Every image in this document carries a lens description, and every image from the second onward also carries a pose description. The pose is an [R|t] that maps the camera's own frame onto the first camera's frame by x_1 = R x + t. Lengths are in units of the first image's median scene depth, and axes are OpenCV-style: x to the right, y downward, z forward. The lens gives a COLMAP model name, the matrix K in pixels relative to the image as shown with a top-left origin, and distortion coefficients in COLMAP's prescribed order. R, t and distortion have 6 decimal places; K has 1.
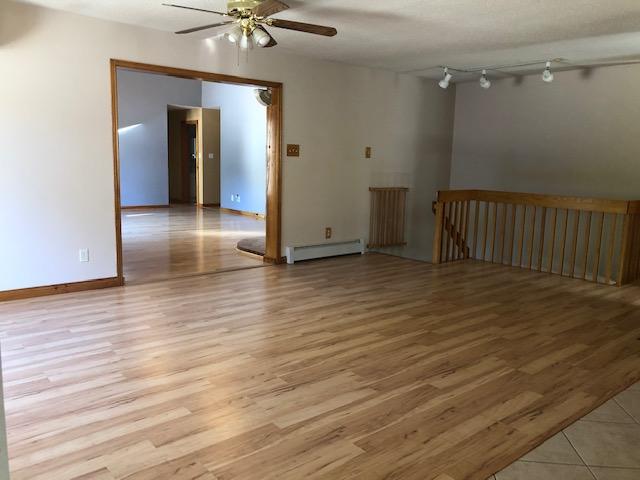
lens RADIAL K [[523.7, 0, 315.6], [0, 523.7, 238.6], [0, 0, 1]] dist [0.005622, 0.003949]
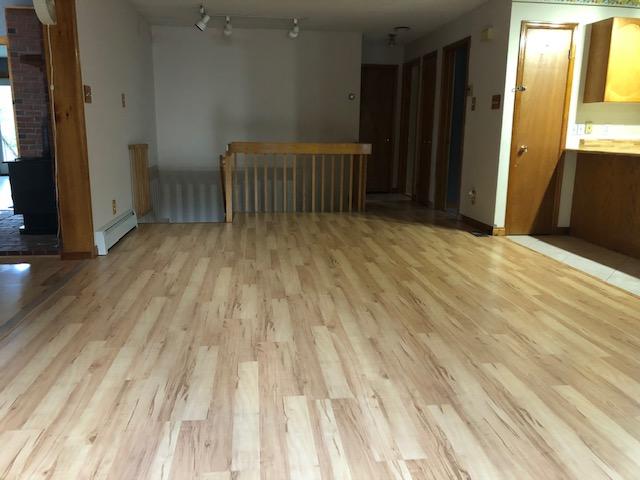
lens RADIAL K [[523.7, 0, 315.6], [0, 523.7, 238.6], [0, 0, 1]] dist [0.005622, 0.003949]
pose [[0.546743, -0.193027, 0.814747, -0.814018], [0.129214, 0.980859, 0.145671, -0.070404], [-0.827270, 0.025633, 0.561219, 0.597333]]
